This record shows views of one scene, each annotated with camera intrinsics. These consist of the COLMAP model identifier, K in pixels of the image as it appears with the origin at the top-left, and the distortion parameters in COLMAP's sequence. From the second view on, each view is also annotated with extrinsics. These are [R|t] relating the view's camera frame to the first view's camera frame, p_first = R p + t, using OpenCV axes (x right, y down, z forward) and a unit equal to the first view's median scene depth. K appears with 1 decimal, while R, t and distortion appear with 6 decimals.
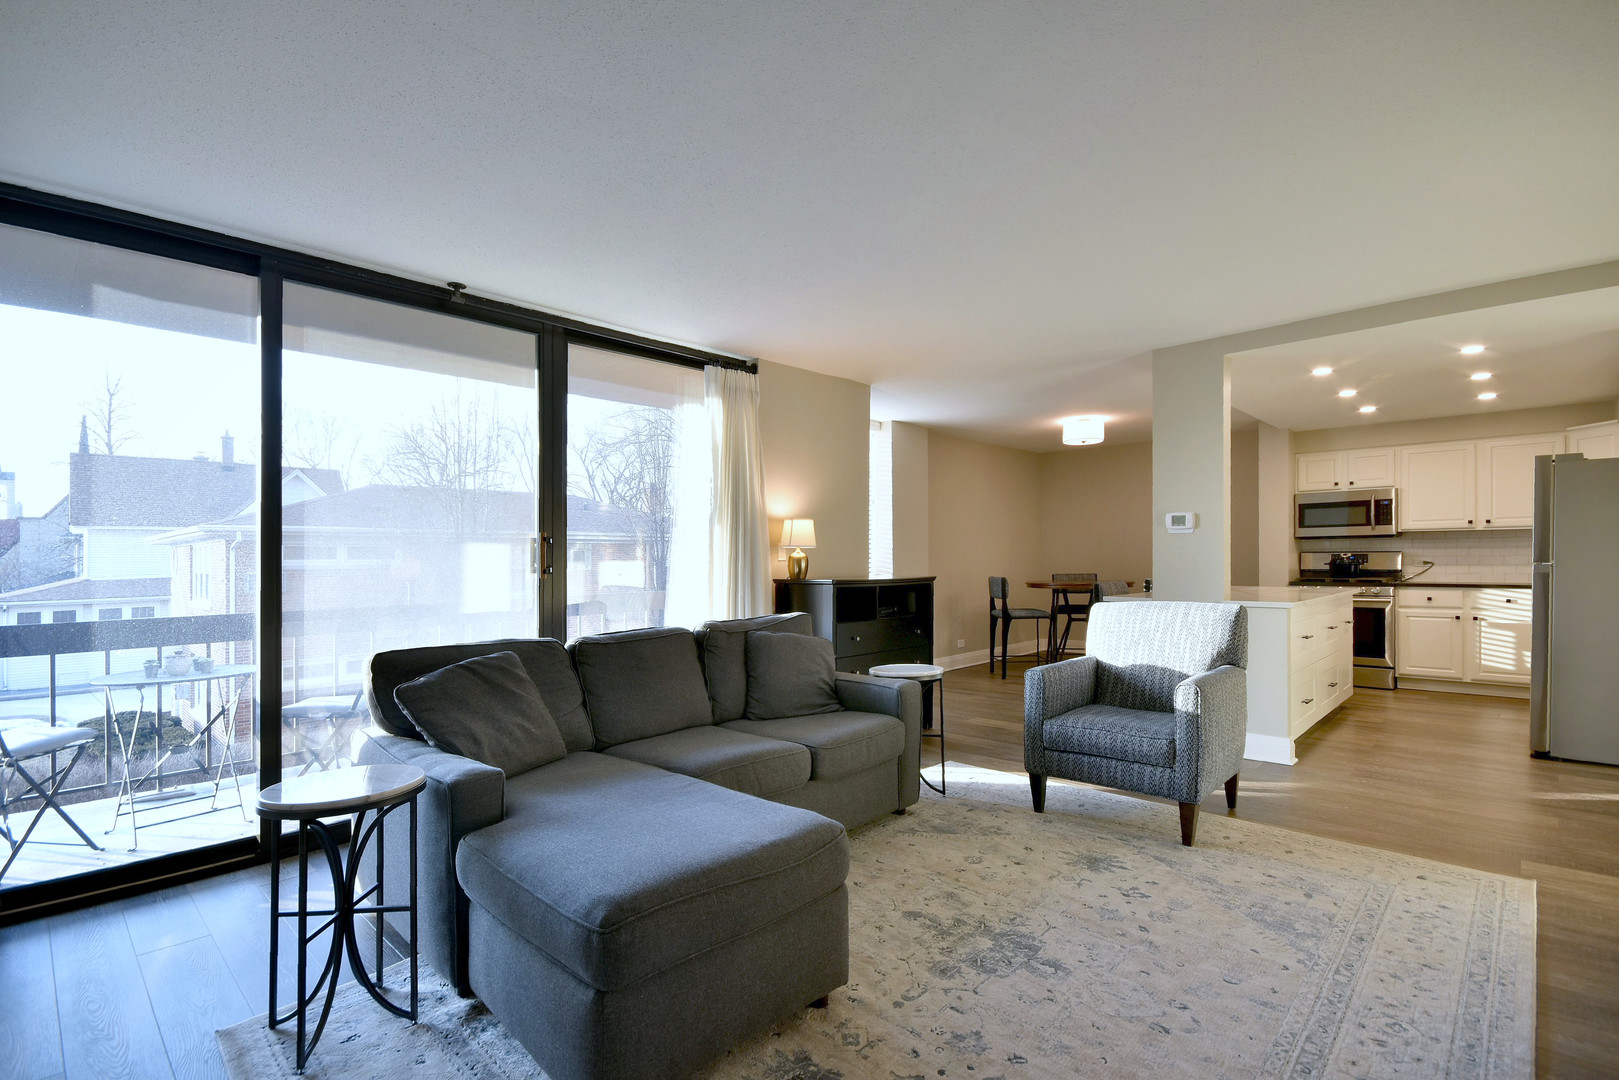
lens RADIAL K [[749.7, 0, 816.2], [0, 749.7, 575.1], [0, 0, 1]] dist [0.013998, -0.006664]
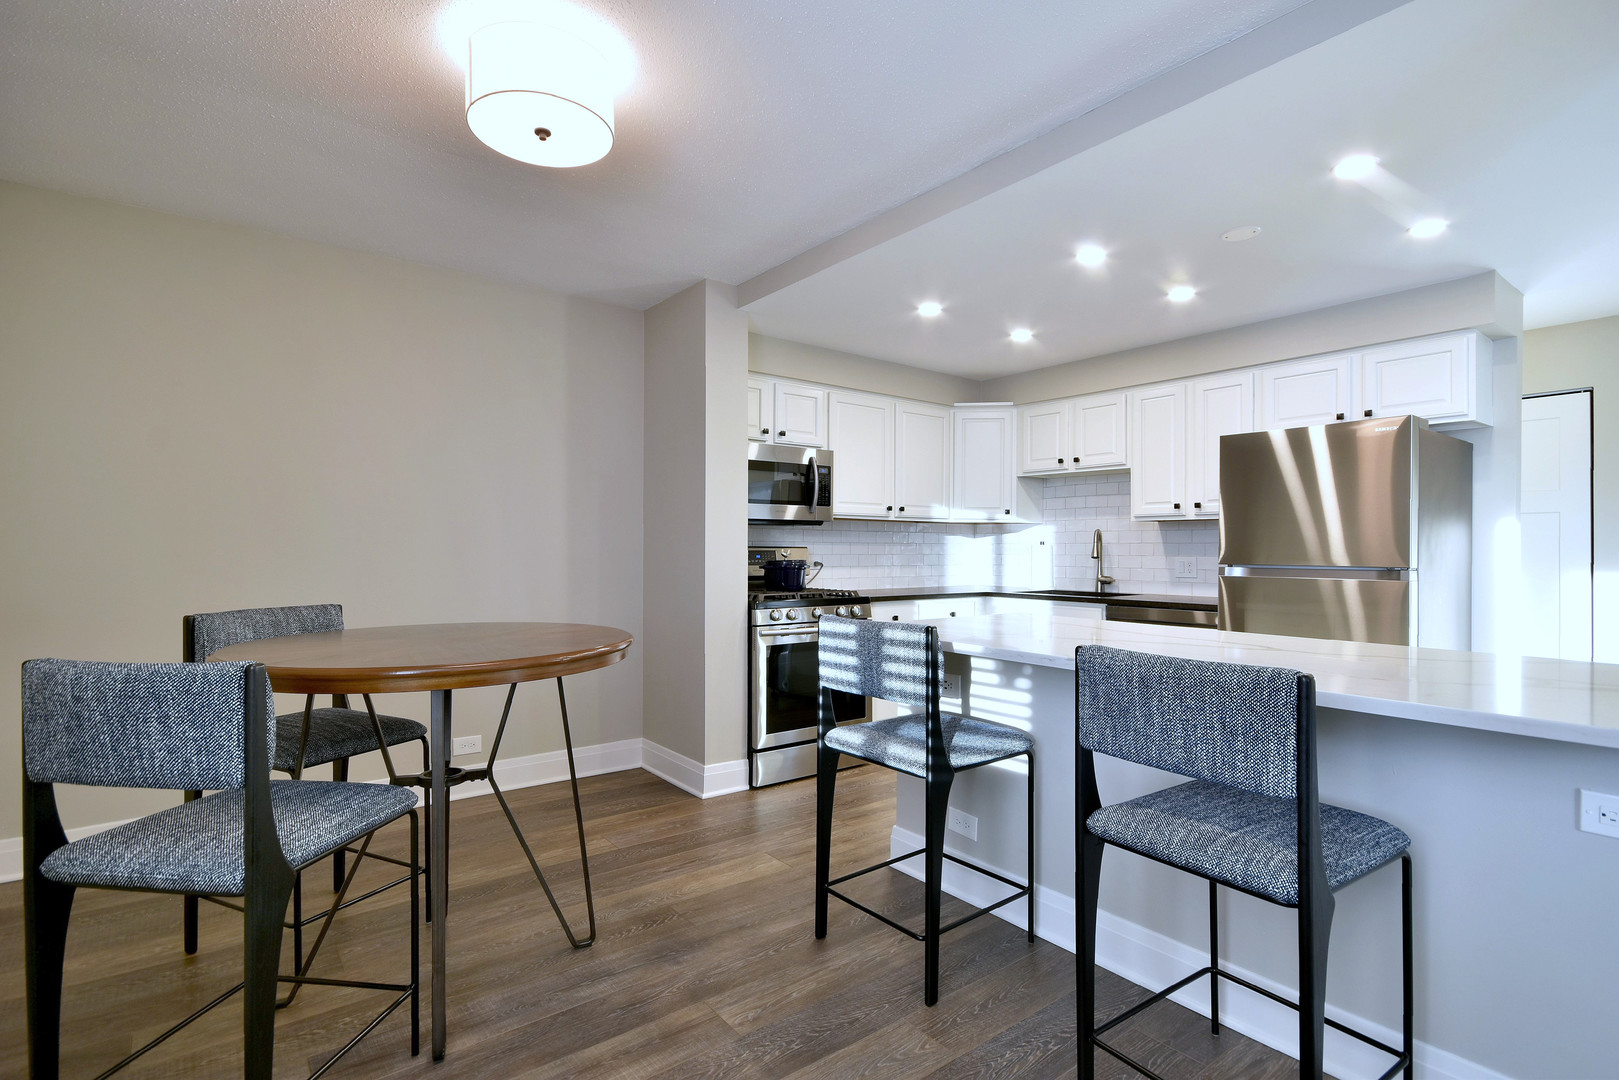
lens RADIAL K [[785.6, 0, 808.4], [0, 785.6, 543.5], [0, 0, 1]] dist [0.028742, 0.000934]
pose [[0.168122, 0.014843, 0.985654, 0.147039], [0.018506, 0.999663, -0.018210, -0.036562], [-0.985593, 0.021302, 0.167790, 1.465323]]
